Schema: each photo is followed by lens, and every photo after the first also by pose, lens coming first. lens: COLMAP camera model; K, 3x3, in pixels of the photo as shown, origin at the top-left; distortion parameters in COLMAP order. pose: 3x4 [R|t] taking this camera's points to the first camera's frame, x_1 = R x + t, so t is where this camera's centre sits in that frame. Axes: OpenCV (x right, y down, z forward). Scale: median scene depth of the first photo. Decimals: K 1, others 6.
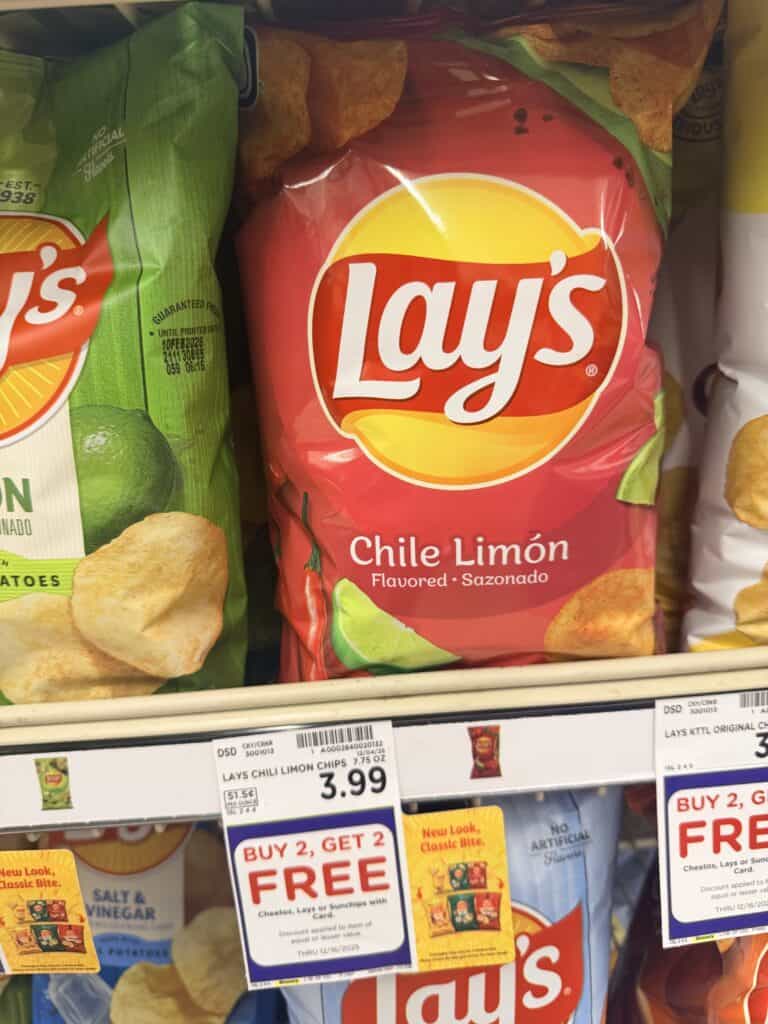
lens RADIAL K [[731.9, 0, 384.0], [0, 731.9, 512.0], [0, 0, 1]] dist [-0.004364, -0.000603]
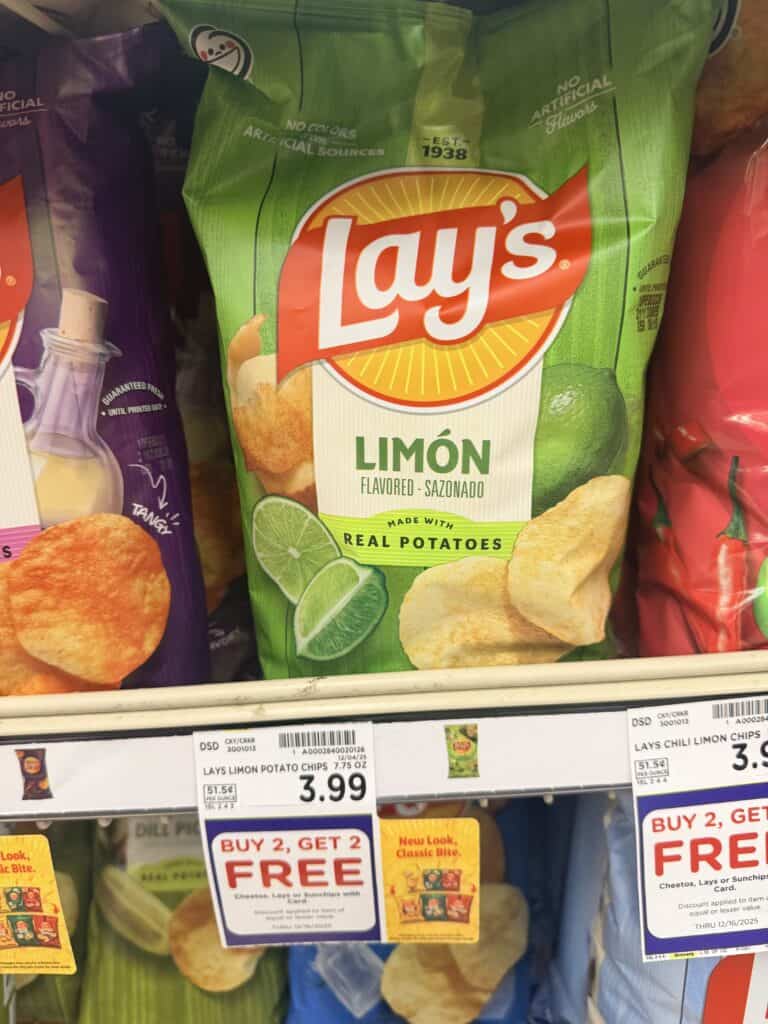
lens RADIAL K [[718.8, 0, 384.0], [0, 718.8, 512.0], [0, 0, 1]] dist [0.037246, -0.053843]
pose [[0.999810, 0.004455, -0.018989, -0.582719], [-0.004247, 0.999931, 0.010979, 0.040279], [0.019036, -0.010896, 0.999759, 0.025498]]
